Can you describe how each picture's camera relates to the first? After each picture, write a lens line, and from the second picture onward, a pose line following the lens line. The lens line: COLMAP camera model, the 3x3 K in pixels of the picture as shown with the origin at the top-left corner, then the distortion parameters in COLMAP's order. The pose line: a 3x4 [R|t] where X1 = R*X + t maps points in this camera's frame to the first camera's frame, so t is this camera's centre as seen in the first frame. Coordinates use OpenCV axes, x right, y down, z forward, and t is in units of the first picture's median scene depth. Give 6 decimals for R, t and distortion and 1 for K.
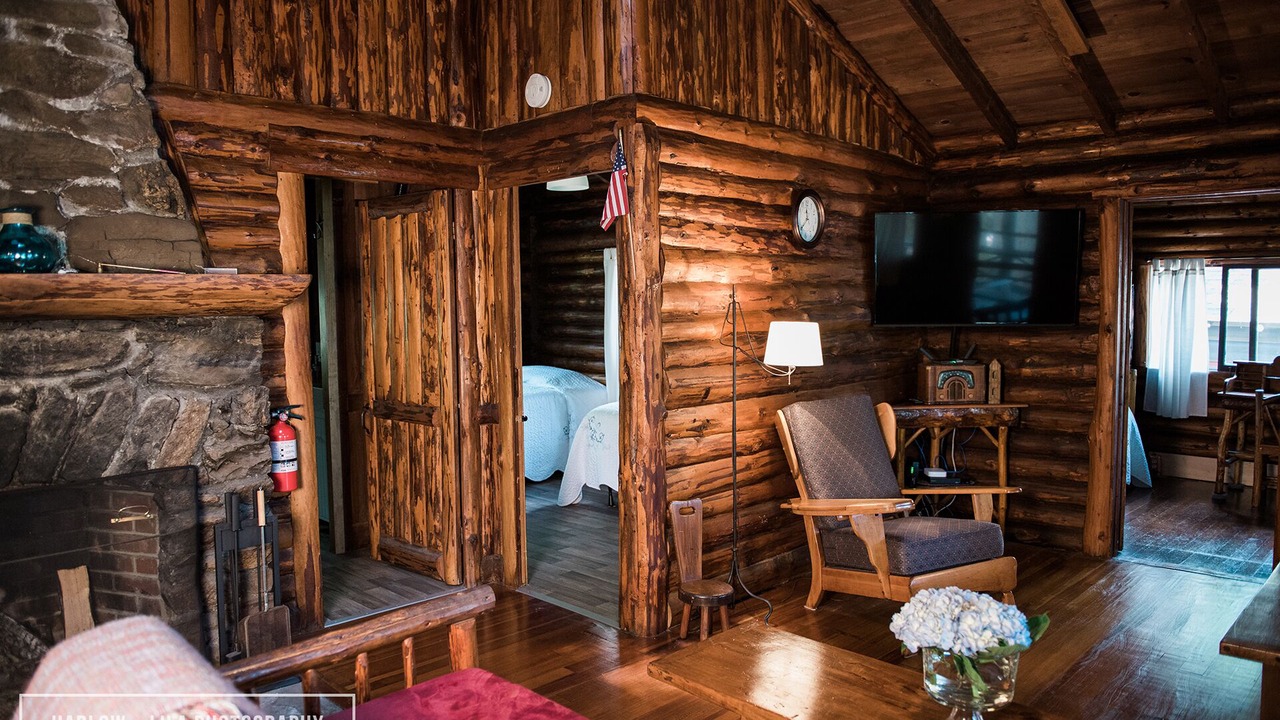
lens RADIAL K [[864.7, 0, 640.0], [0, 864.7, 360.0], [0, 0, 1]] dist [-0.061976, 0.000330]
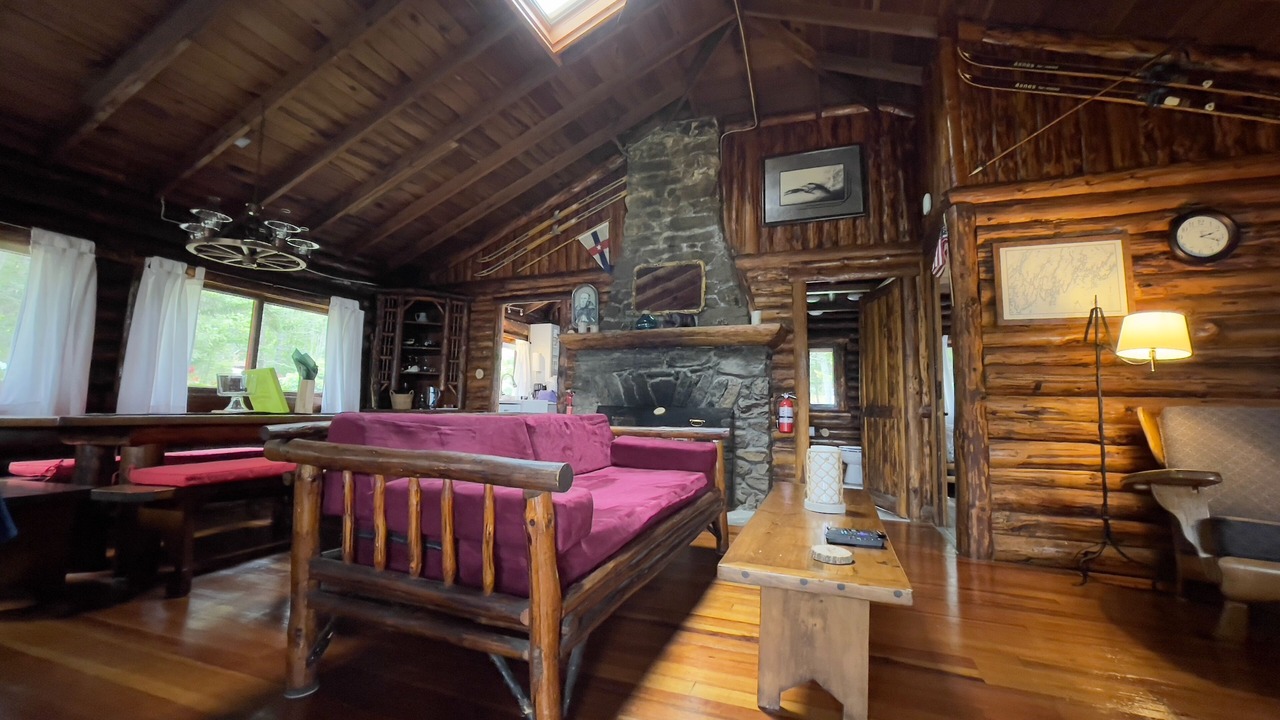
lens RADIAL K [[525.1, 0, 640.0], [0, 525.1, 360.0], [0, 0, 1]] dist [0.001971, 0.000210]
pose [[0.419040, -0.071091, -0.905180, 0.582412], [-0.092210, 0.988444, -0.120317, 0.160769], [0.903273, 0.133884, 0.407642, 0.137885]]
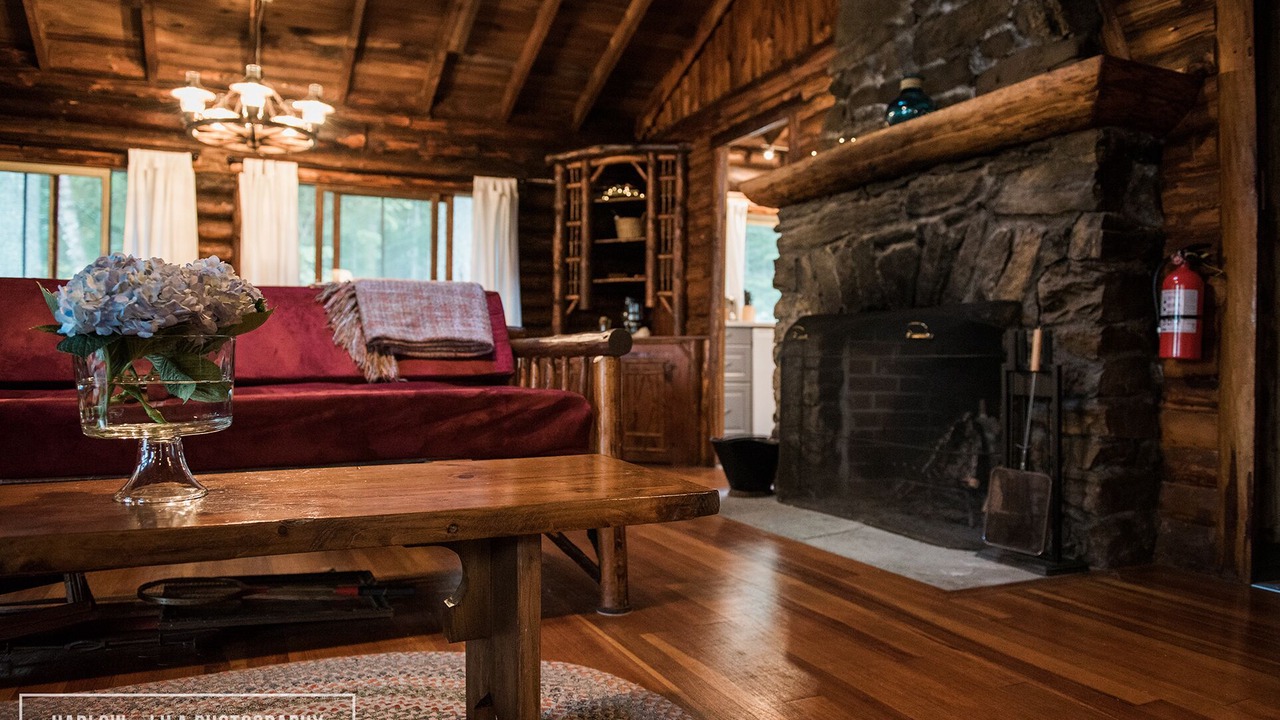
lens RADIAL K [[902.0, 0, 640.0], [0, 902.0, 360.0], [0, 0, 1]] dist [-0.024357, -0.002370]
pose [[-0.340013, 0.007456, -0.940391, 0.454471], [-0.076413, 0.996443, 0.035529, 0.156132], [0.937311, 0.083939, -0.338234, 0.802810]]
